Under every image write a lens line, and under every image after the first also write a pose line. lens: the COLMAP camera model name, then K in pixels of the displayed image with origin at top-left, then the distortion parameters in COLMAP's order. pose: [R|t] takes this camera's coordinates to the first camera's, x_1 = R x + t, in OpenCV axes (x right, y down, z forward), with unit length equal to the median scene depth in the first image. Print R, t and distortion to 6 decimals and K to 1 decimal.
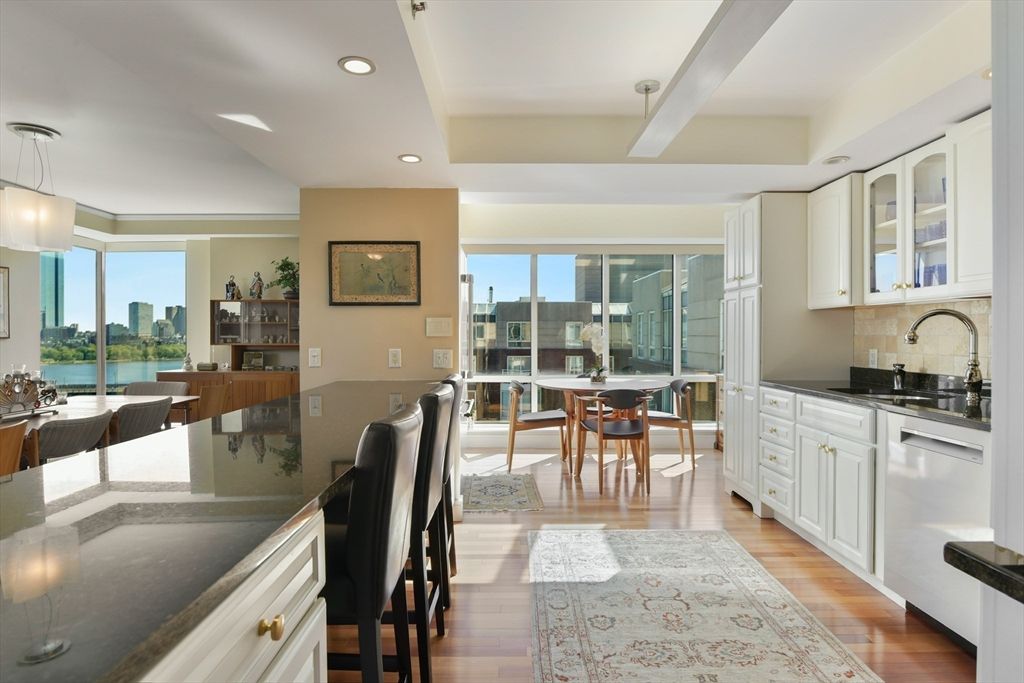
lens RADIAL K [[558.7, 0, 510.2], [0, 558.7, 335.0], [0, 0, 1]] dist [-0.018654, 0.002462]
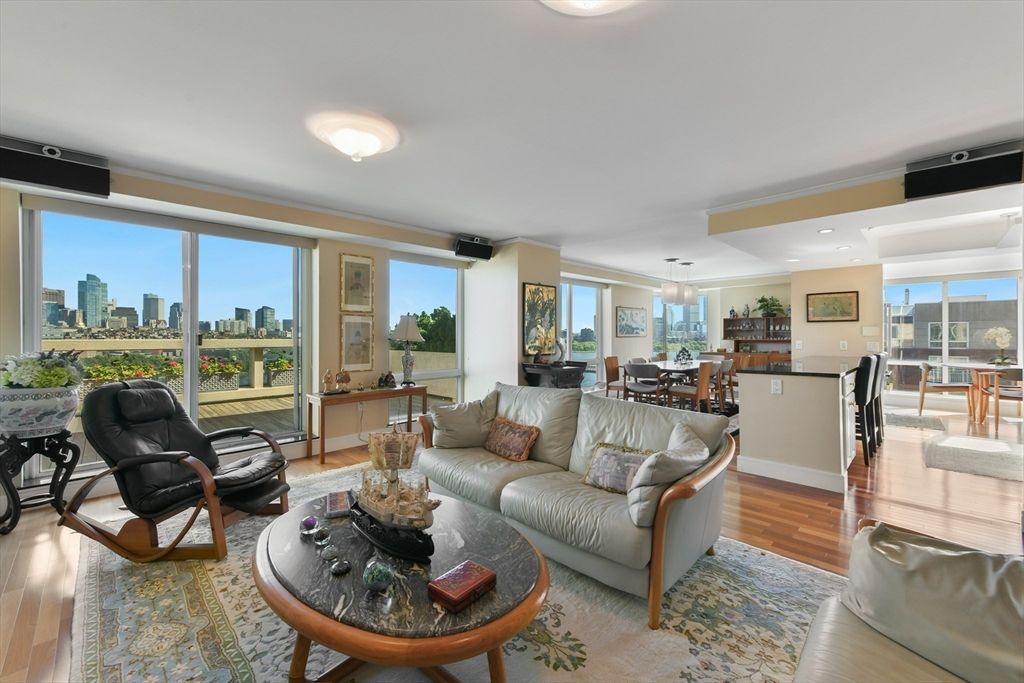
lens RADIAL K [[410.8, 0, 517.5], [0, 410.8, 337.0], [0, 0, 1]] dist [0.002034, 0.000700]
pose [[0.702462, 0.002648, -0.711716, 0.041287], [0.000130, 0.999993, 0.003848, 0.001162], [0.711721, -0.002795, 0.702456, -1.019767]]
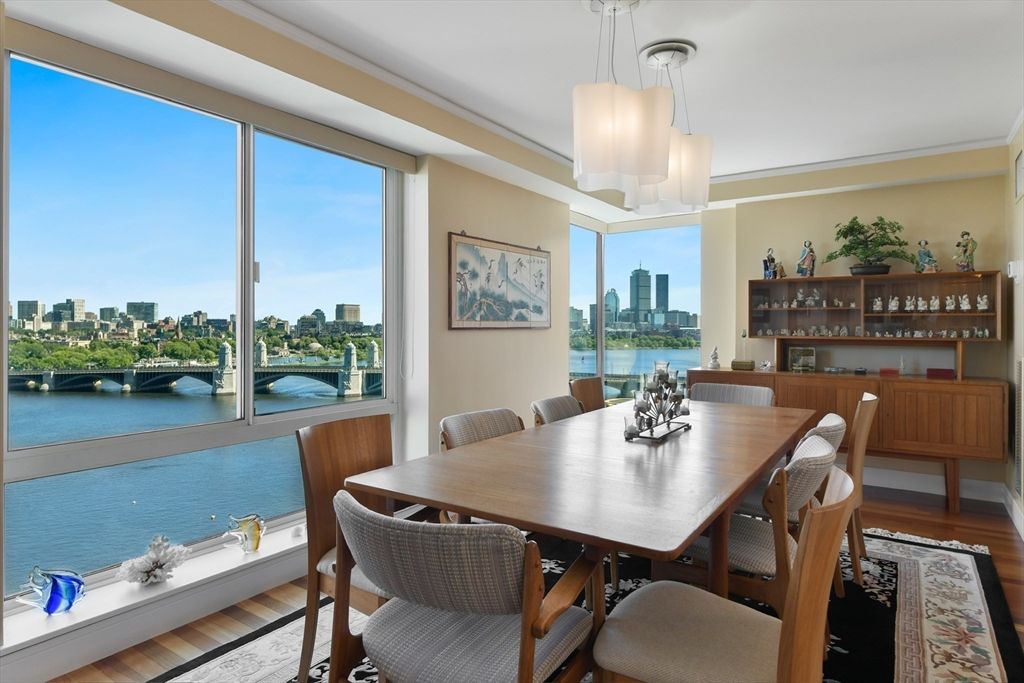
lens RADIAL K [[586.8, 0, 519.4], [0, 586.8, 326.7], [0, 0, 1]] dist [-0.008932, 0.003362]
pose [[0.827906, 0.000741, -0.560866, -0.523866], [-0.002052, 0.999996, -0.001708, 0.006946], [0.560862, 0.002565, 0.827905, 0.199400]]
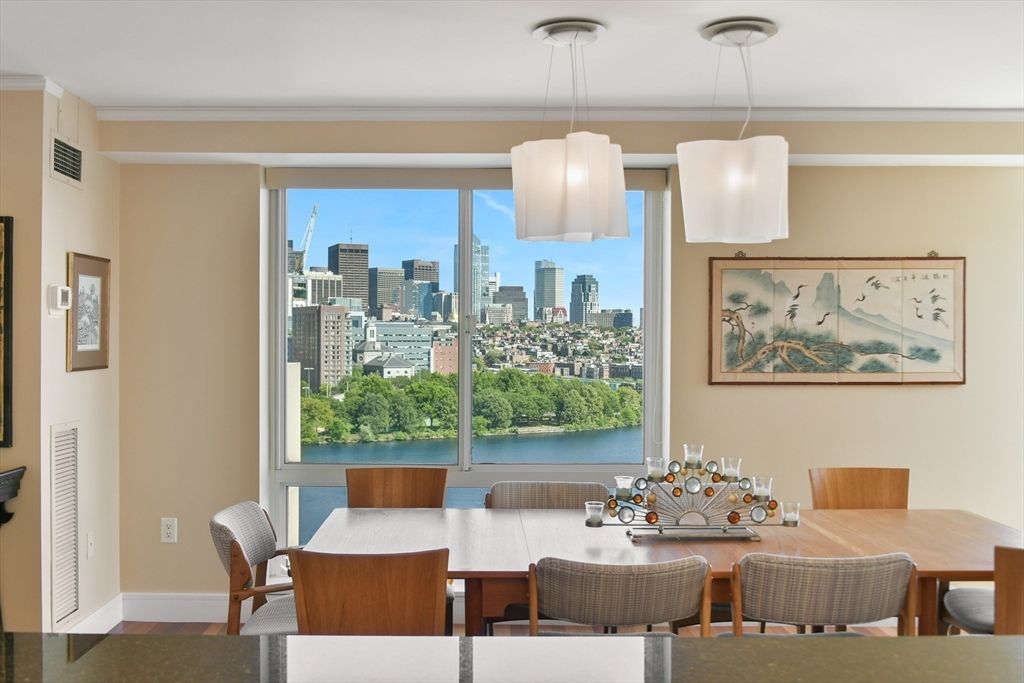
lens RADIAL K [[1008.4, 0, 520.3], [0, 1008.4, 332.8], [0, 0, 1]] dist [0.067694, 0.000000]
pose [[0.034563, -0.003688, -0.999396, 0.142176], [-0.006453, 0.999972, -0.003913, -0.051496], [0.999382, 0.006584, 0.034538, 0.675016]]
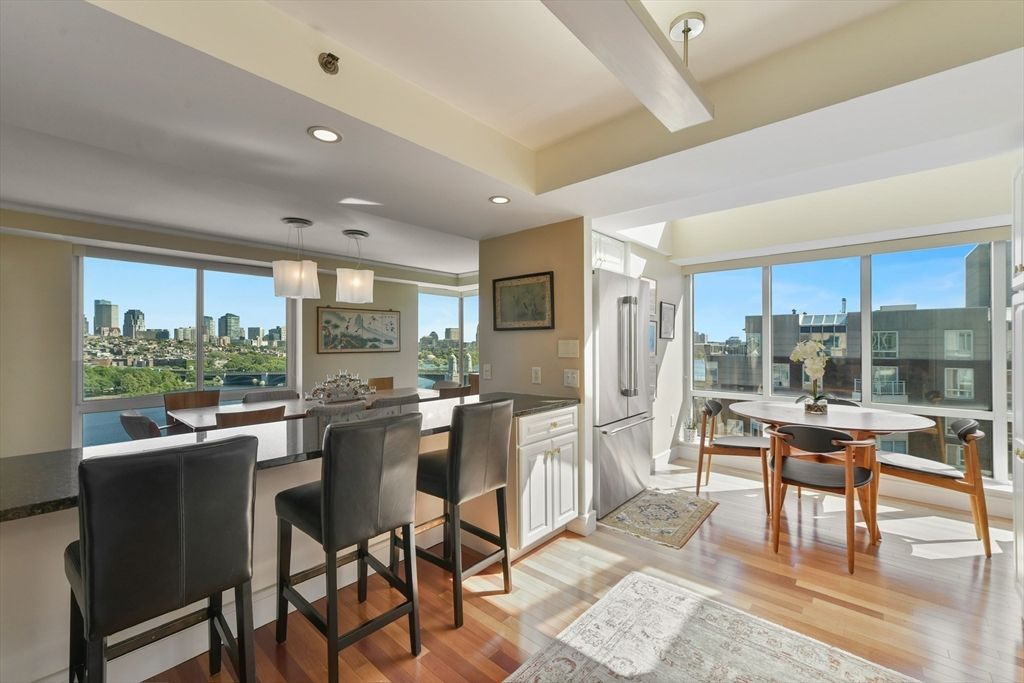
lens RADIAL K [[410.8, 0, 515.6], [0, 410.8, 344.0], [0, 0, 1]] dist [0.002034, 0.000700]
pose [[0.747260, -0.000430, -0.664532, 0.323448], [0.000605, 1.000000, 0.000033, -0.023344], [0.664532, -0.000427, 0.747260, 0.341041]]
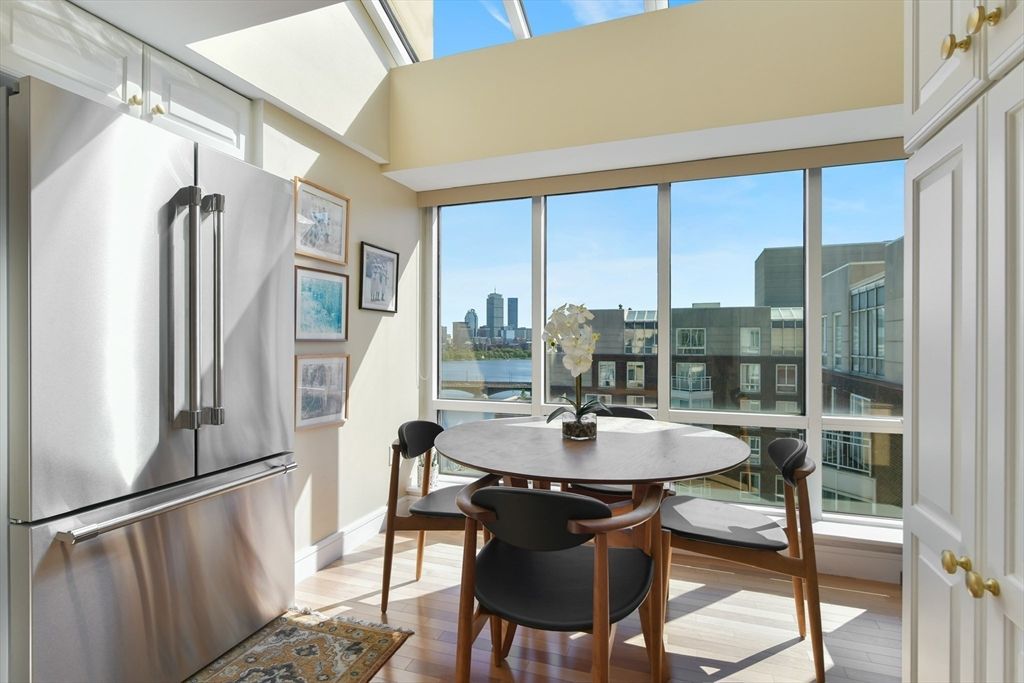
lens RADIAL K [[496.6, 0, 512.3], [0, 496.6, 343.2], [0, 0, 1]] dist [-0.001910, 0.000256]
pose [[0.939169, 0.001290, -0.343452, 0.342917], [-0.000300, 0.999996, 0.002936, 0.012575], [0.343454, -0.002654, 0.939166, 0.850325]]
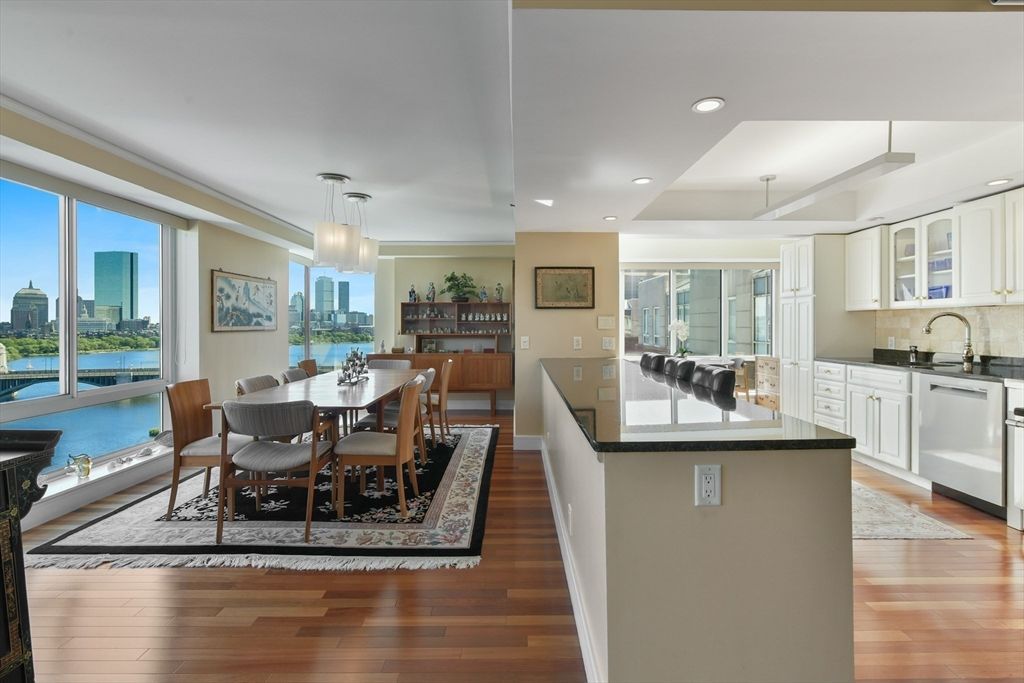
lens RADIAL K [[468.5, 0, 519.3], [0, 468.5, 324.8], [0, 0, 1]] dist [-0.008595, 0.001352]
pose [[0.999998, -0.000653, 0.001884, -0.369802], [0.000659, 0.999996, -0.002794, -0.005009], [-0.001882, 0.002795, 0.999994, -0.286154]]
